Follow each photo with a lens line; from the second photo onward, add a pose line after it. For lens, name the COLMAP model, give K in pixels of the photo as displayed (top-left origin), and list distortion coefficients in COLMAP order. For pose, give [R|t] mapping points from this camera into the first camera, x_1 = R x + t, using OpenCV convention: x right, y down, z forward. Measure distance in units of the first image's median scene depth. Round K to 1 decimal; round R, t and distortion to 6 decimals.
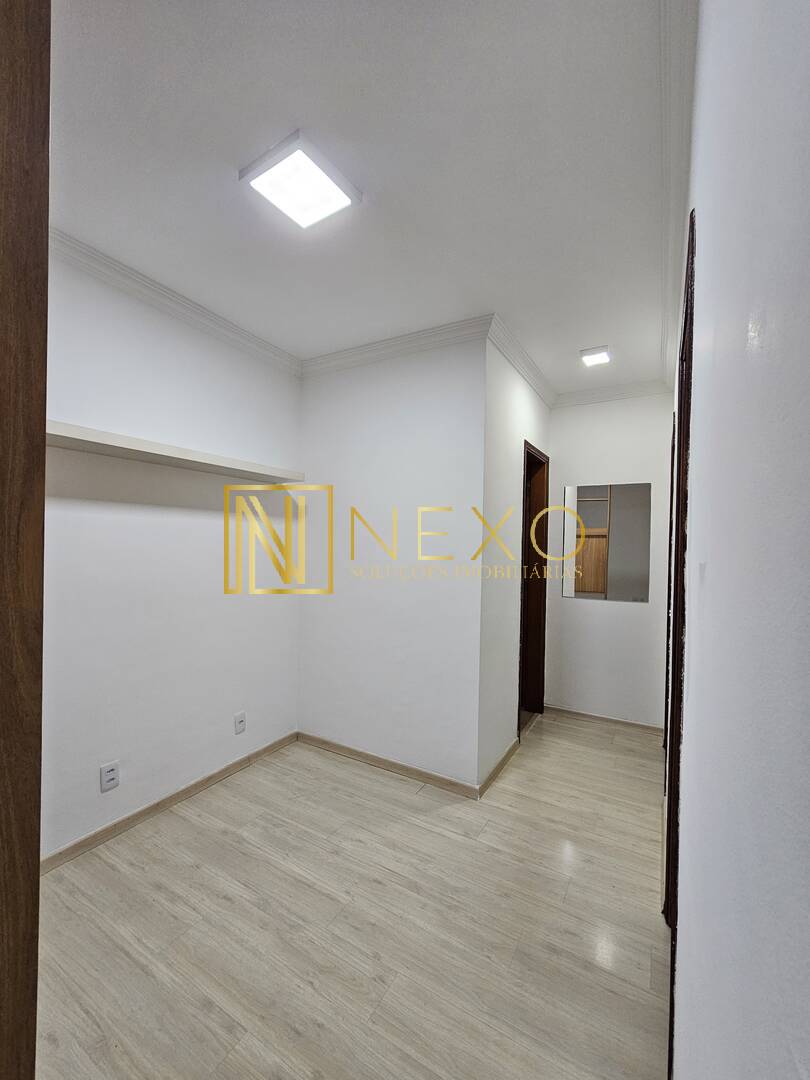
lens RADIAL K [[439.1, 0, 402.5], [0, 439.1, 543.0], [0, 0, 1]] dist [-0.004665, 0.000094]
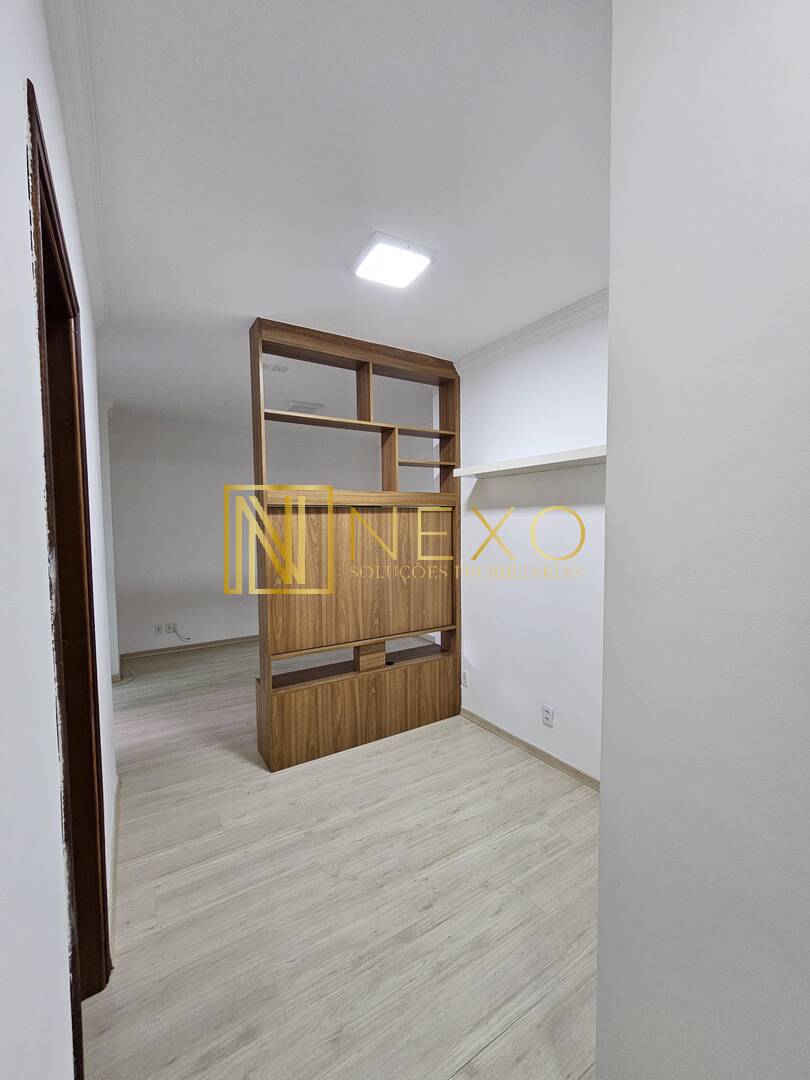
lens RADIAL K [[439.1, 0, 402.6], [0, 439.1, 543.7], [0, 0, 1]] dist [-0.004665, 0.000094]
pose [[-0.451196, 0.025427, -0.892063, 0.801381], [-0.006981, 0.999463, 0.032019, -0.022879], [0.892398, 0.020675, -0.450776, 1.402965]]
